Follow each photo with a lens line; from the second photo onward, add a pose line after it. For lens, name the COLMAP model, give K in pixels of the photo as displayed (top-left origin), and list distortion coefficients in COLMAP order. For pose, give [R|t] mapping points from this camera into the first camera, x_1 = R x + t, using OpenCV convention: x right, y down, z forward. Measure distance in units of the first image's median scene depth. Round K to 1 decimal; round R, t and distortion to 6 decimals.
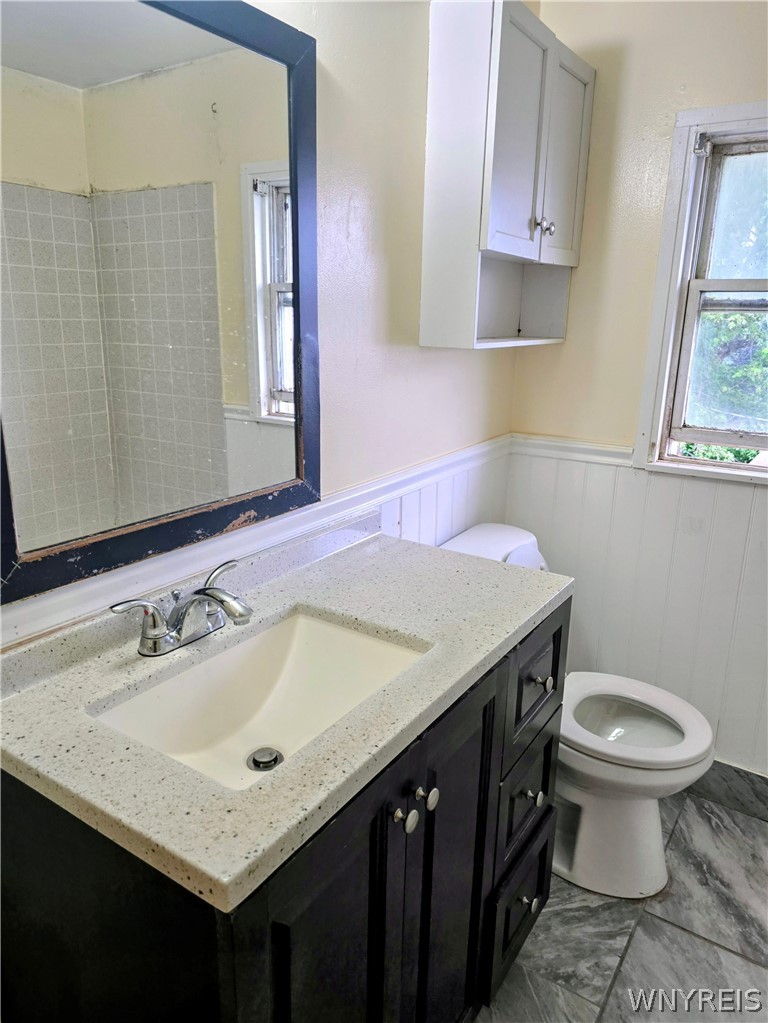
lens RADIAL K [[698.6, 0, 385.1], [0, 698.6, 507.3], [0, 0, 1]] dist [0.036610, -0.035119]
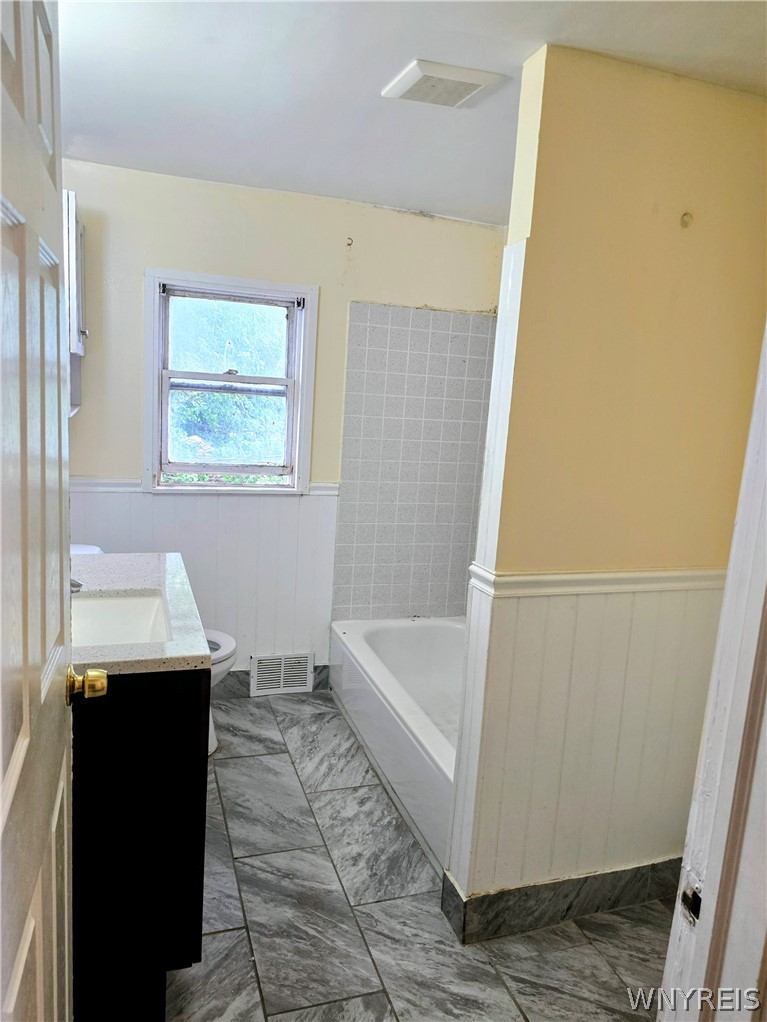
lens RADIAL K [[697.9, 0, 380.8], [0, 697.9, 509.3], [0, 0, 1]] dist [0.036610, -0.035119]
pose [[0.610973, -0.114134, 0.783381, -0.544789], [0.151669, 0.988098, 0.025671, 0.017925], [-0.776987, 0.103130, 0.621012, -0.328322]]
